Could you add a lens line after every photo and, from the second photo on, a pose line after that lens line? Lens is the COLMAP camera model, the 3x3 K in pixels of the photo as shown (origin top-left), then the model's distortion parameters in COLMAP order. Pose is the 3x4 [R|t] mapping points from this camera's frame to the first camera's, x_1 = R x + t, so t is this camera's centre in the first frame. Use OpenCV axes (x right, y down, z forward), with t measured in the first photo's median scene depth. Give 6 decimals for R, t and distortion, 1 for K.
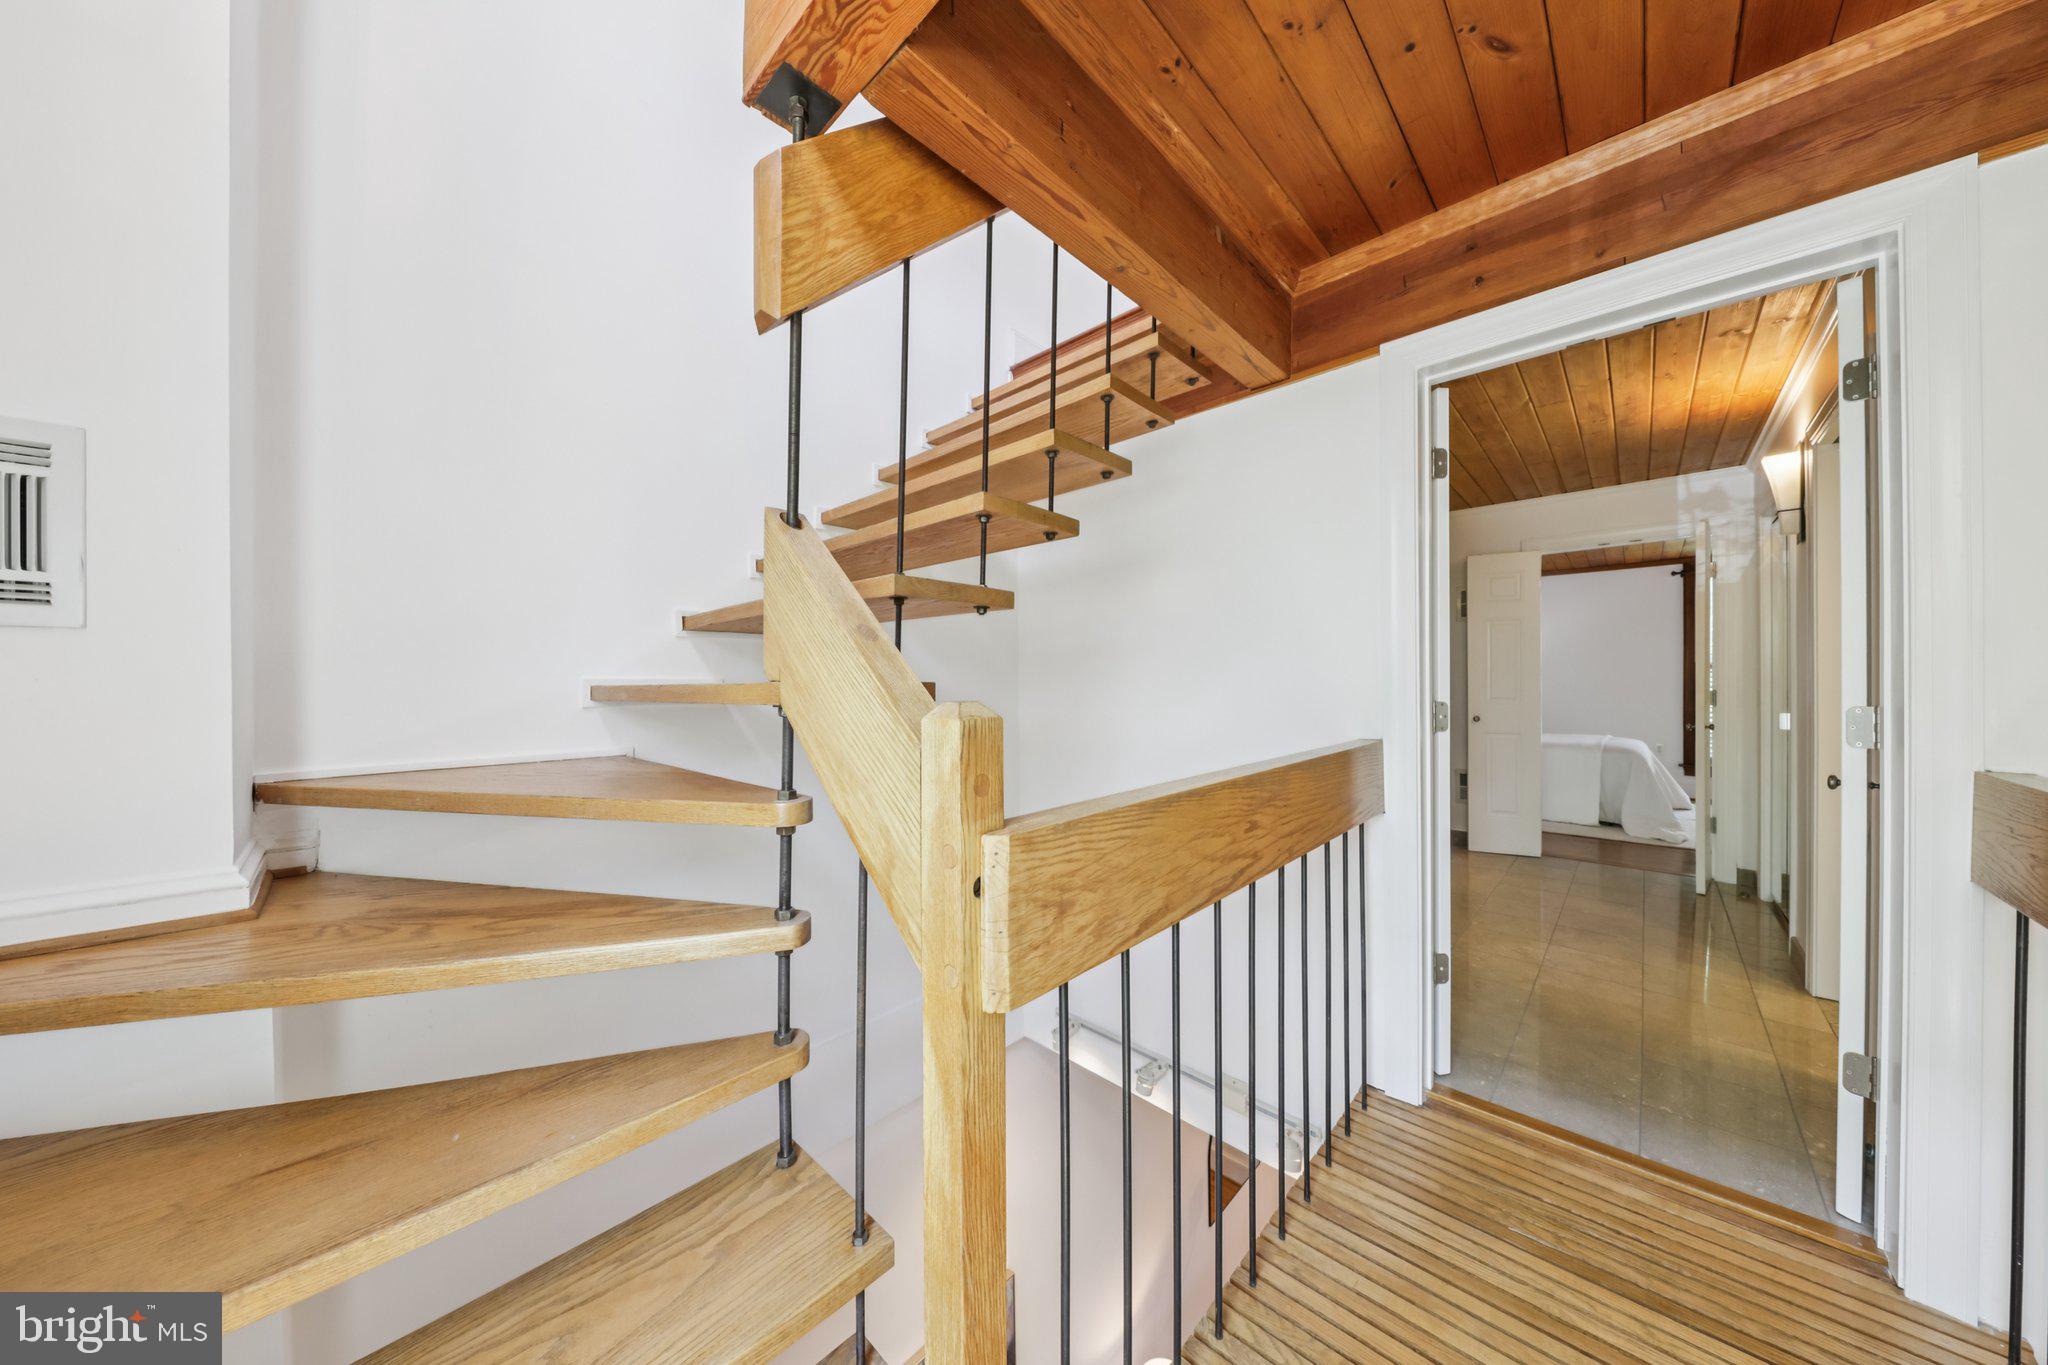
lens RADIAL K [[657.6, 0, 1027.6], [0, 657.6, 684.3], [0, 0, 1]] dist [-0.000292, -0.000149]
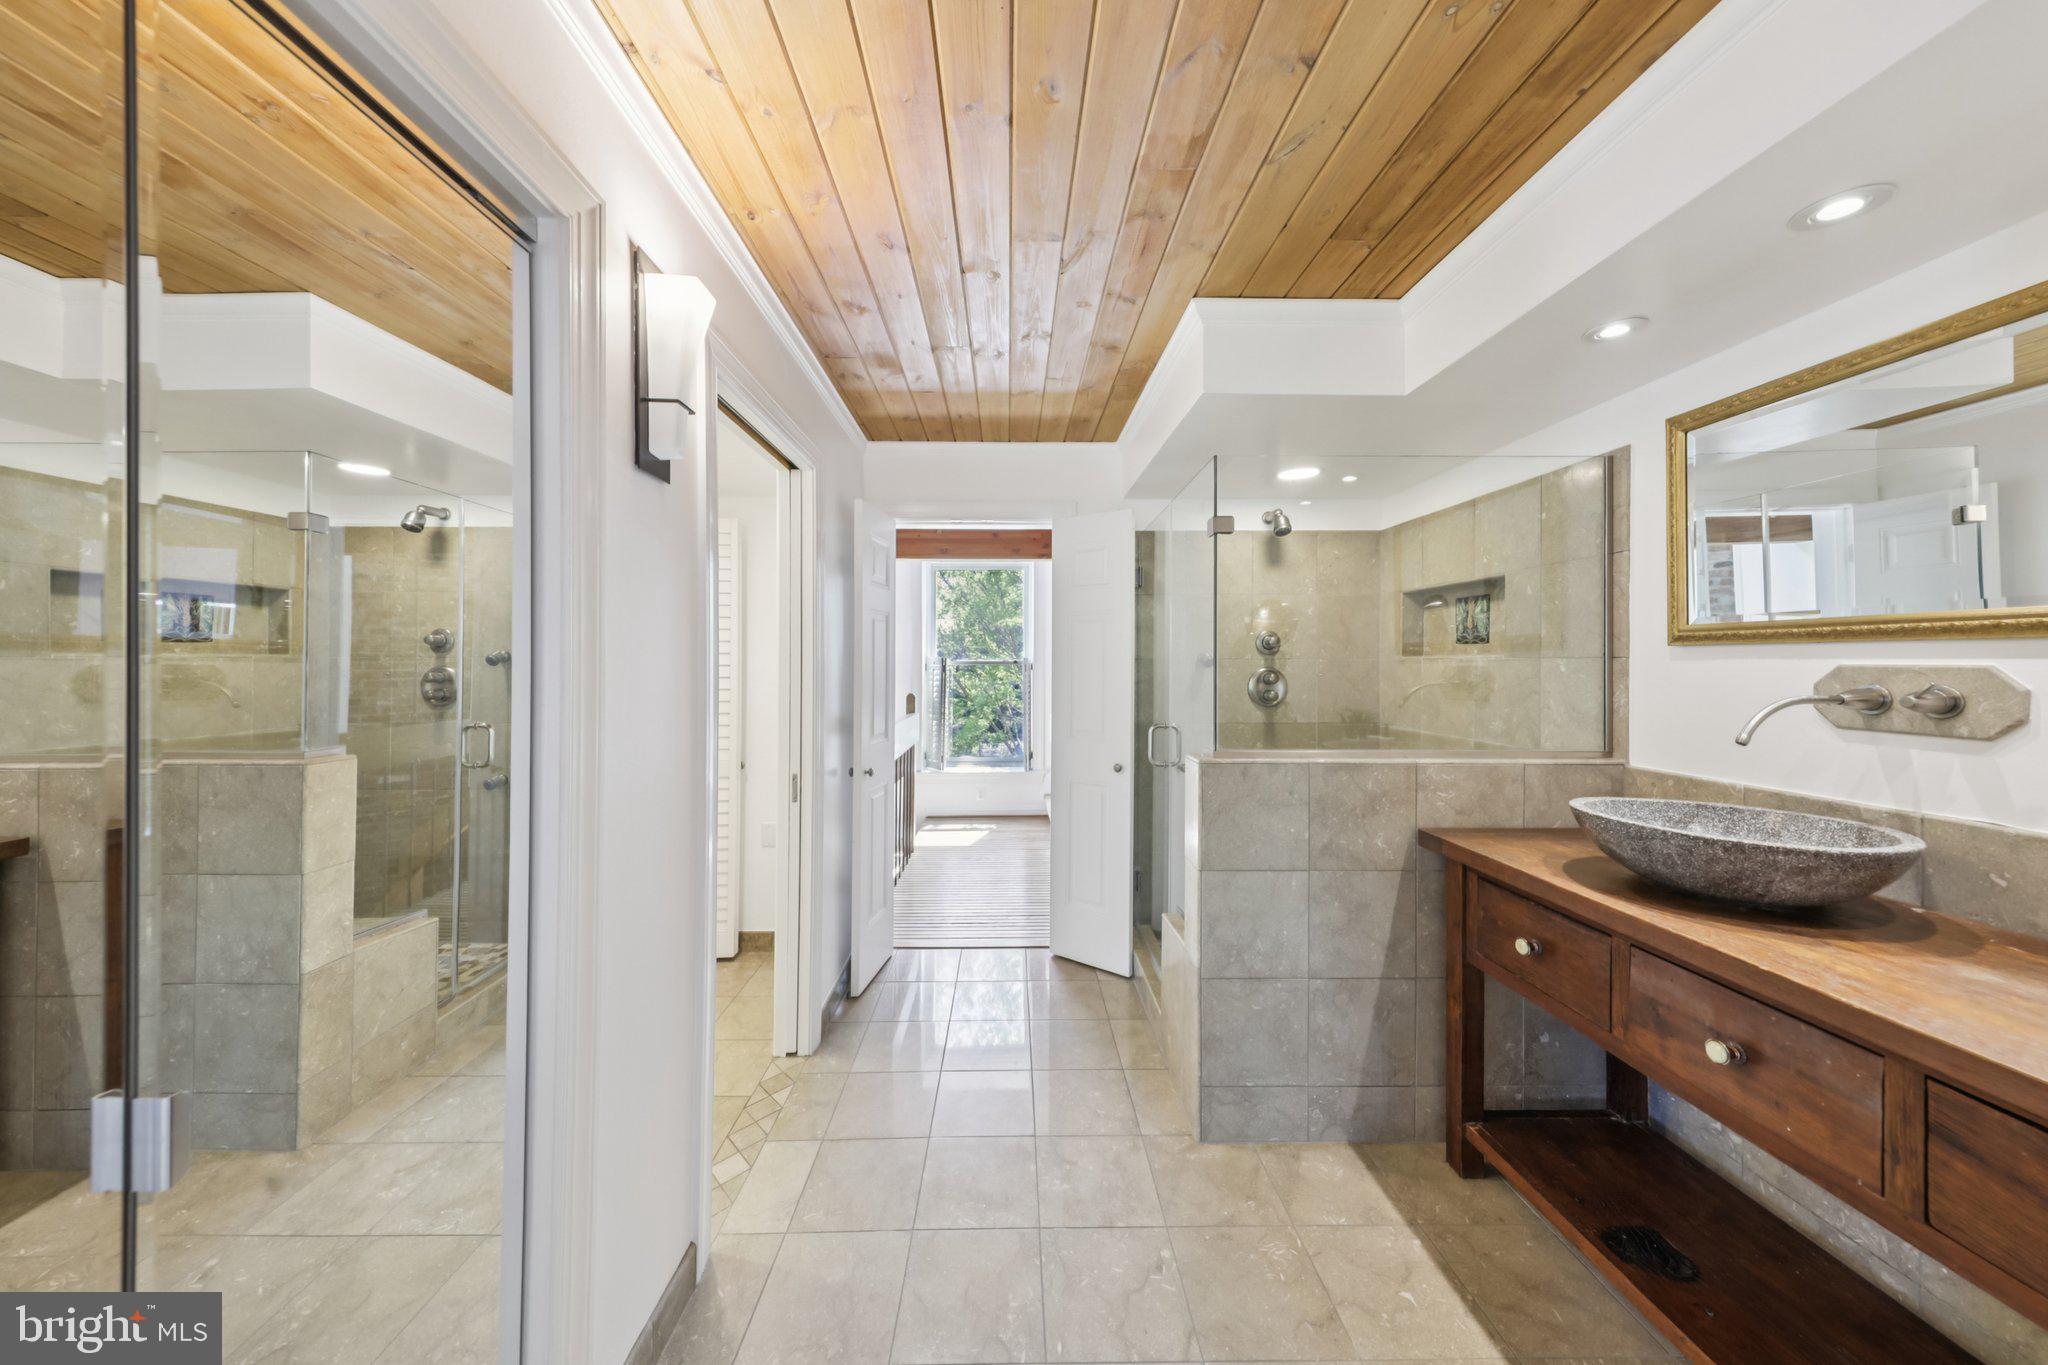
lens RADIAL K [[662.0, 0, 993.0], [0, 662.0, 664.2], [0, 0, 1]] dist [0.000356, -0.004194]
pose [[-0.738648, 0.003198, -0.674083, 1.789658], [-0.001123, 0.999982, 0.005975, -0.110100], [0.674090, 0.005171, -0.738631, 2.065285]]
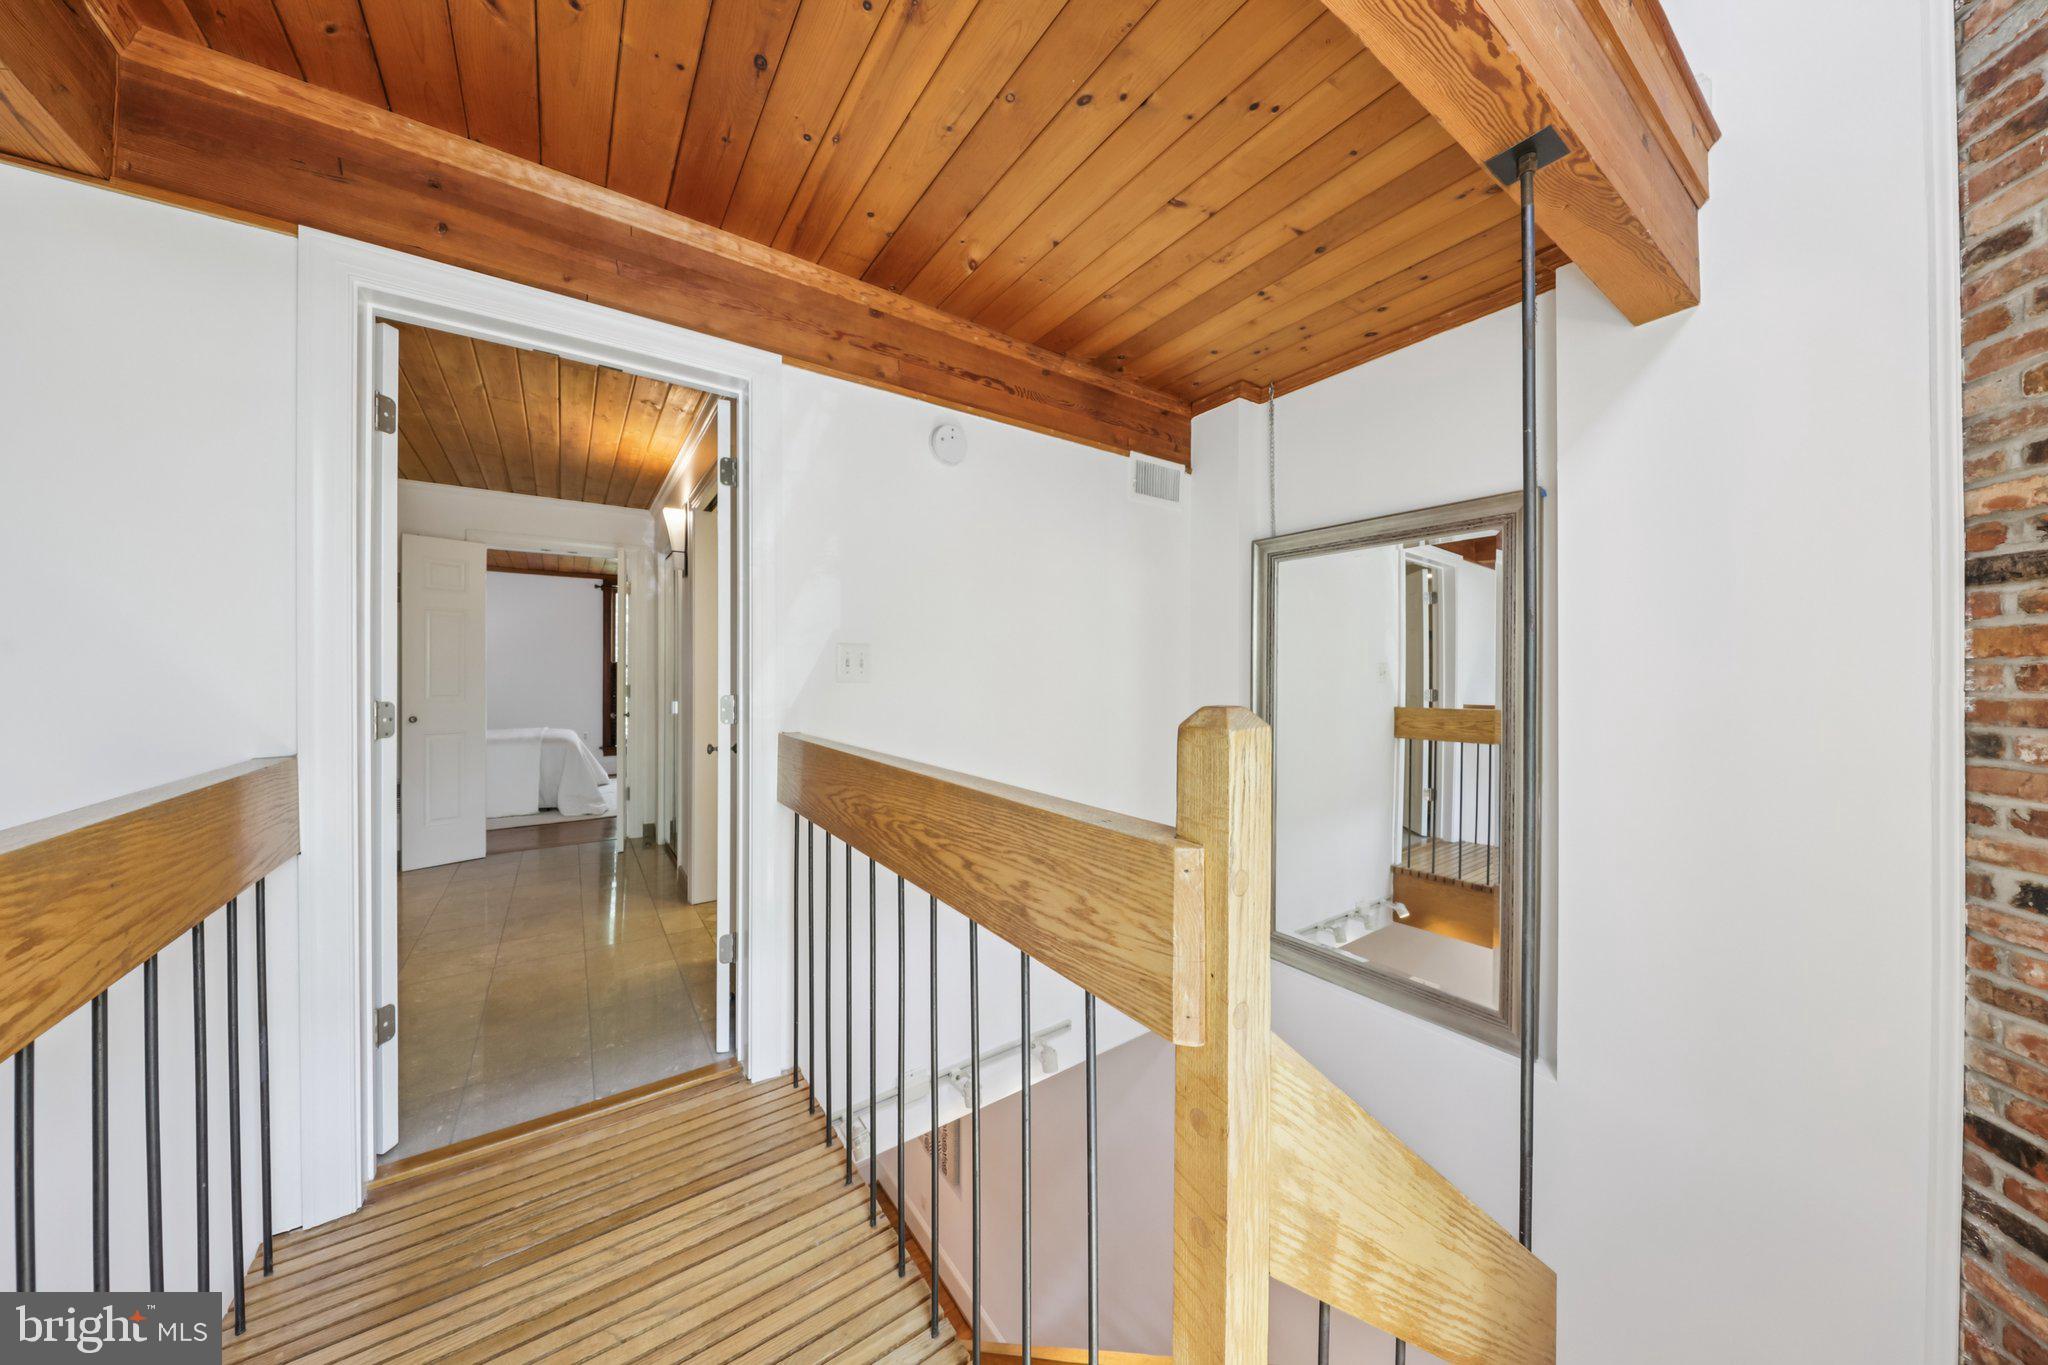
lens RADIAL K [[651.1, 0, 1019.0], [0, 651.1, 676.3], [0, 0, 1]] dist [0.000568, -0.002039]
pose [[0.208431, 0.005055, 0.978024, -0.007099], [0.000519, 0.999986, -0.005280, -0.000740], [-0.978037, 0.001608, 0.208425, 0.046704]]
